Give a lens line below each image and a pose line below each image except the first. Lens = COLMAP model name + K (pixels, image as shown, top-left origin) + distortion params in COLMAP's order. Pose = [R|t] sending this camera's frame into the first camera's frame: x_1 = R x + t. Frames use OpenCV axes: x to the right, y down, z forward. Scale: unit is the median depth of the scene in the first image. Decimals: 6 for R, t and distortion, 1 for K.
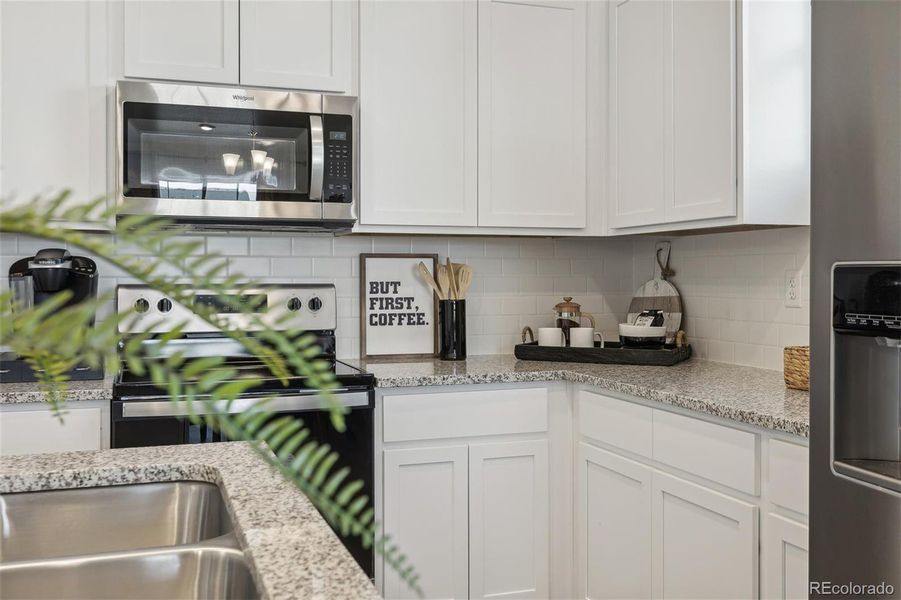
lens RADIAL K [[886.5, 0, 446.8], [0, 886.5, 279.9], [0, 0, 1]] dist [-0.008461, -0.001916]
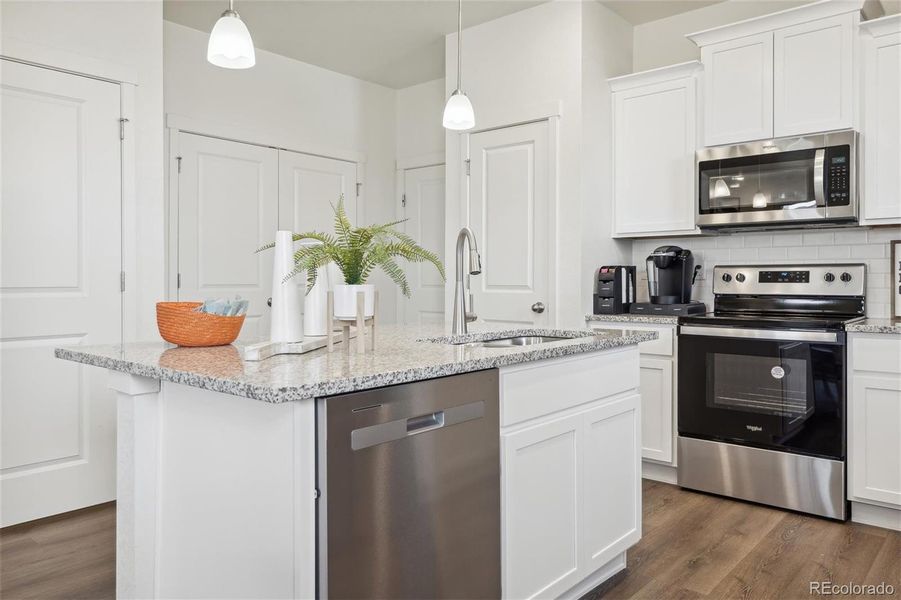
lens RADIAL K [[671.3, 0, 450.5], [0, 671.3, 300.0], [0, 0, 1]] dist [-0.004687, -0.004010]
pose [[0.499204, 0.024344, -0.866143, 0.472298], [-0.001571, 0.999629, 0.027190, 0.035347], [0.866483, -0.012213, 0.499057, -0.098454]]
